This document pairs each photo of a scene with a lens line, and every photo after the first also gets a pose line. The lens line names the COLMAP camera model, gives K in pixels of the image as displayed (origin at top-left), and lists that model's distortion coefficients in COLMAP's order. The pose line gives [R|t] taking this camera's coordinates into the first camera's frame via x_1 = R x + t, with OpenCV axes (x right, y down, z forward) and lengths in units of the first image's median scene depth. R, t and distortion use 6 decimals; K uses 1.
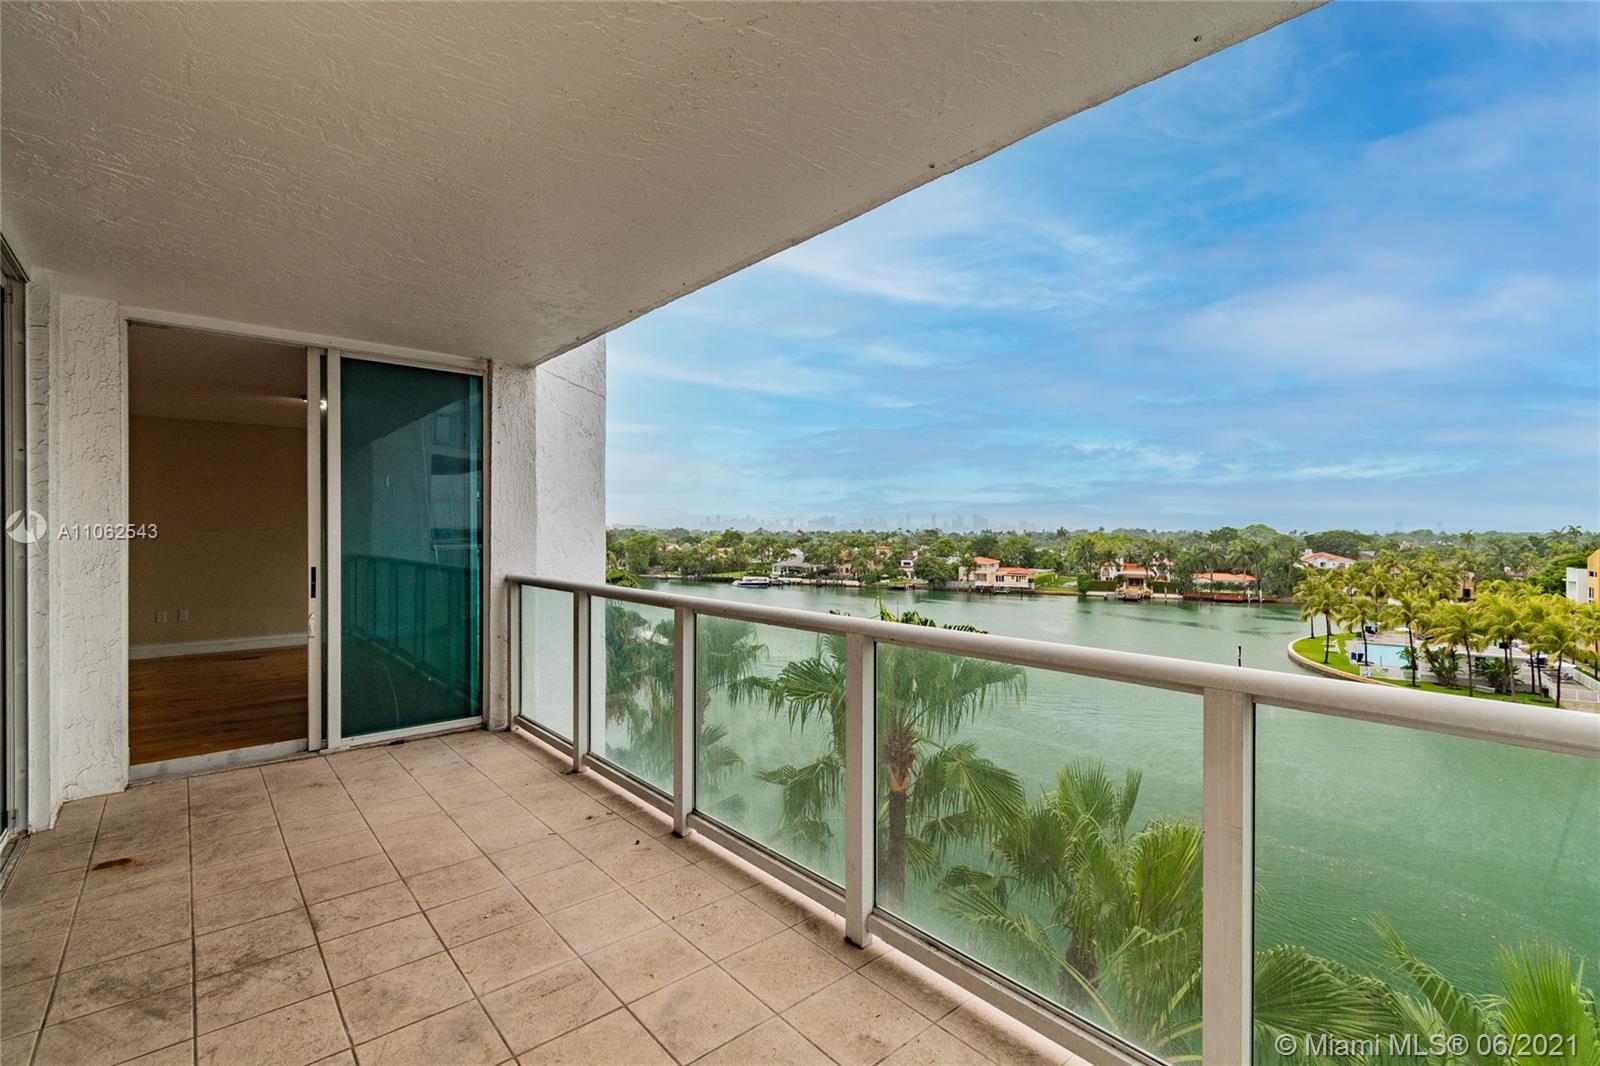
lens RADIAL K [[713.8, 0, 792.1], [0, 713.8, 532.1], [0, 0, 1]] dist [0.002437, -0.001042]
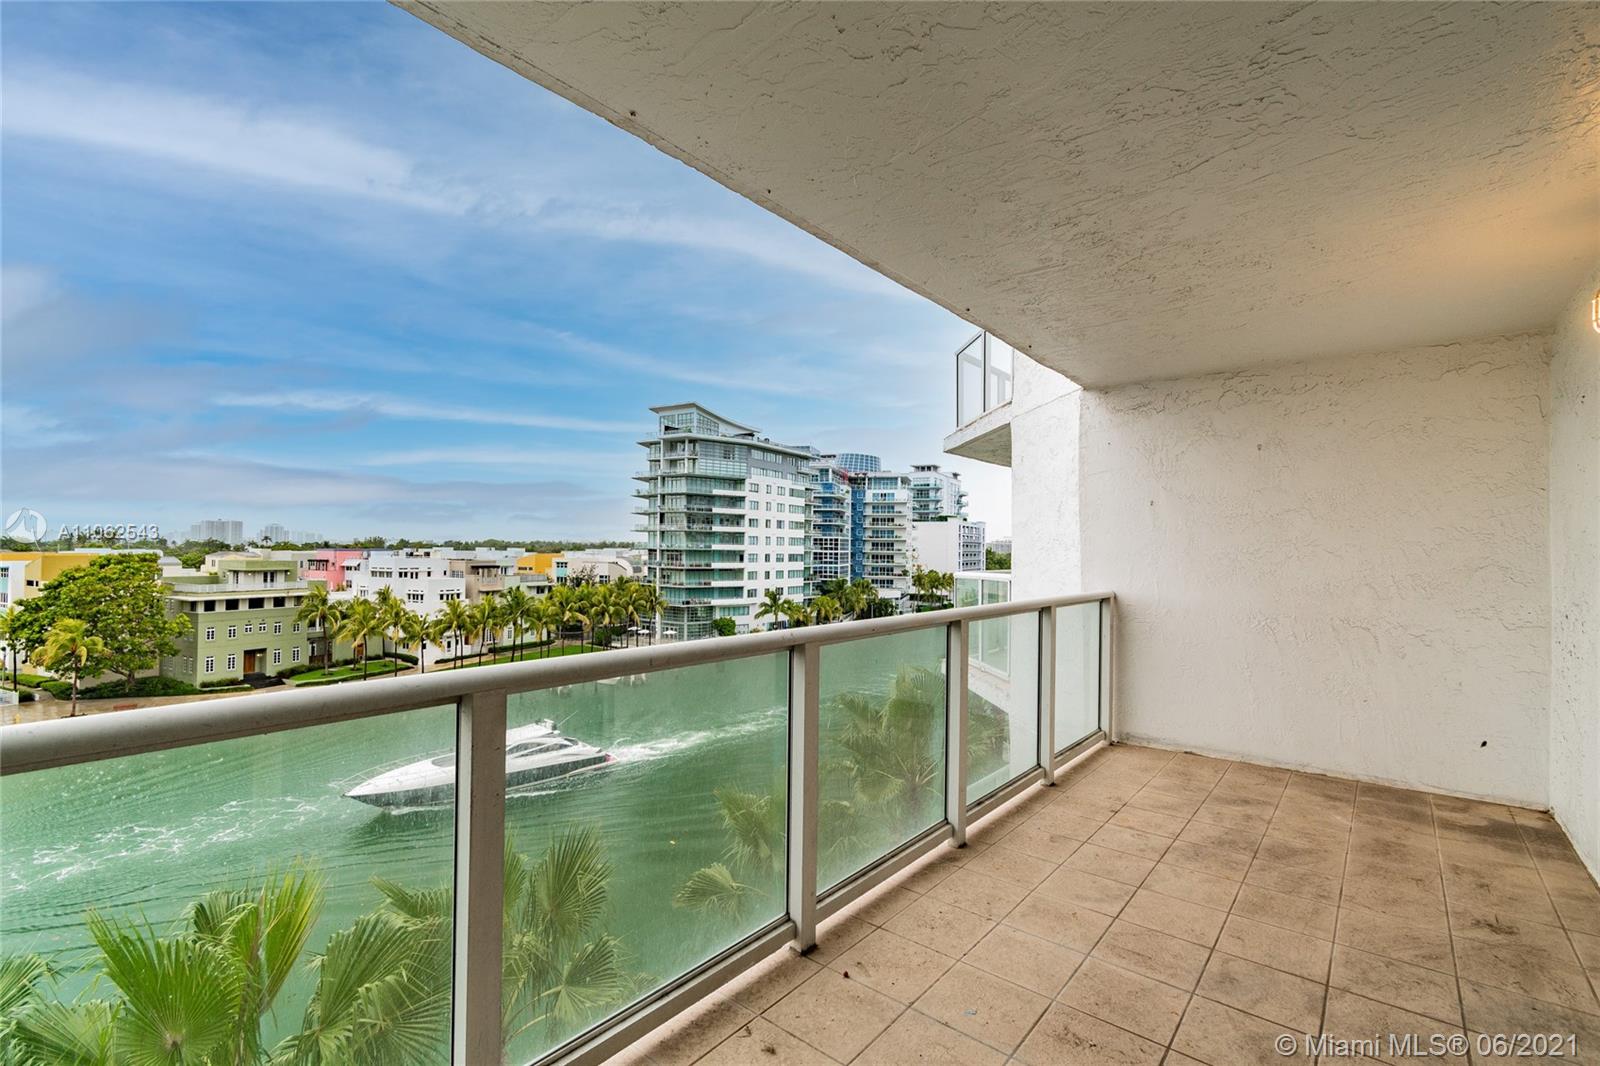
lens RADIAL K [[713.8, 0, 793.2], [0, 713.8, 533.7], [0, 0, 1]] dist [0.002437, -0.001042]
pose [[-0.164119, 0.005524, 0.986425, -1.099983], [-0.012139, 0.999897, -0.007619, -0.011125], [-0.986366, -0.013224, -0.164036, 1.396529]]
